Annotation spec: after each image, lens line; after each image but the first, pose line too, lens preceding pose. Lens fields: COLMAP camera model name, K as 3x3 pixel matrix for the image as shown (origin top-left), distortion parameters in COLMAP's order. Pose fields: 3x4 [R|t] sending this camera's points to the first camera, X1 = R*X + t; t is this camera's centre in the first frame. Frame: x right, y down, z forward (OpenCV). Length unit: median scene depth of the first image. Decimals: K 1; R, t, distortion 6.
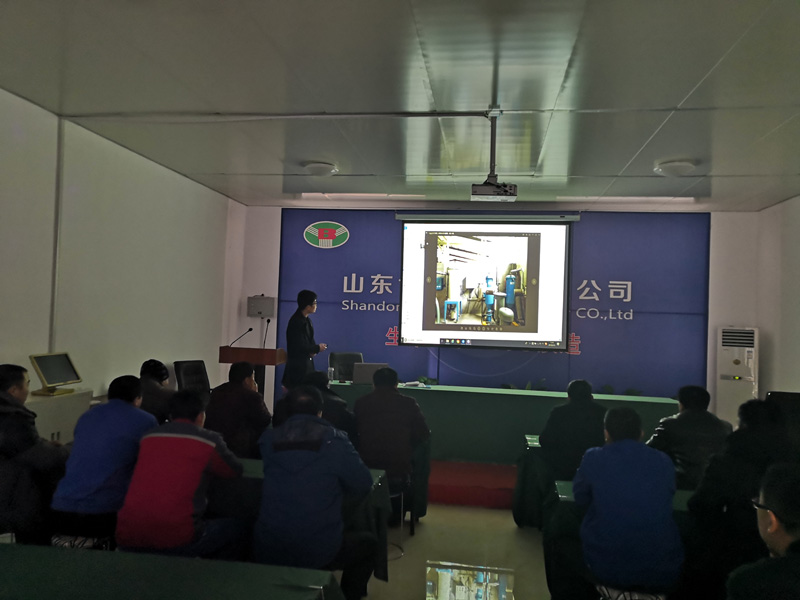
lens RADIAL K [[636.1, 0, 396.3], [0, 636.1, 297.9], [0, 0, 1]] dist [-0.006844, -0.004733]
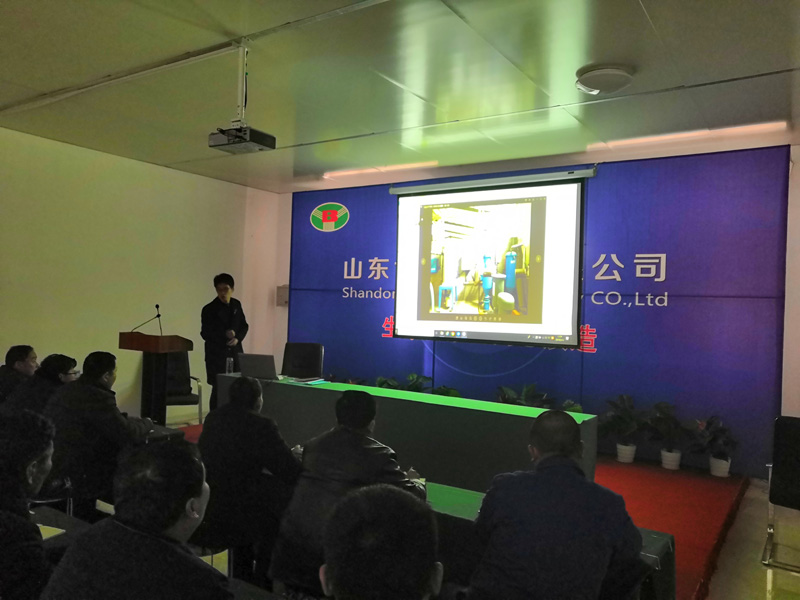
lens RADIAL K [[636.1, 0, 399.4], [0, 636.1, 303.5], [0, 0, 1]] dist [-0.006844, -0.004733]
pose [[0.903597, -0.007347, -0.428320, 0.393951], [0.013172, 0.999857, 0.010638, 0.018757], [0.428180, -0.015254, 0.903564, 0.211965]]
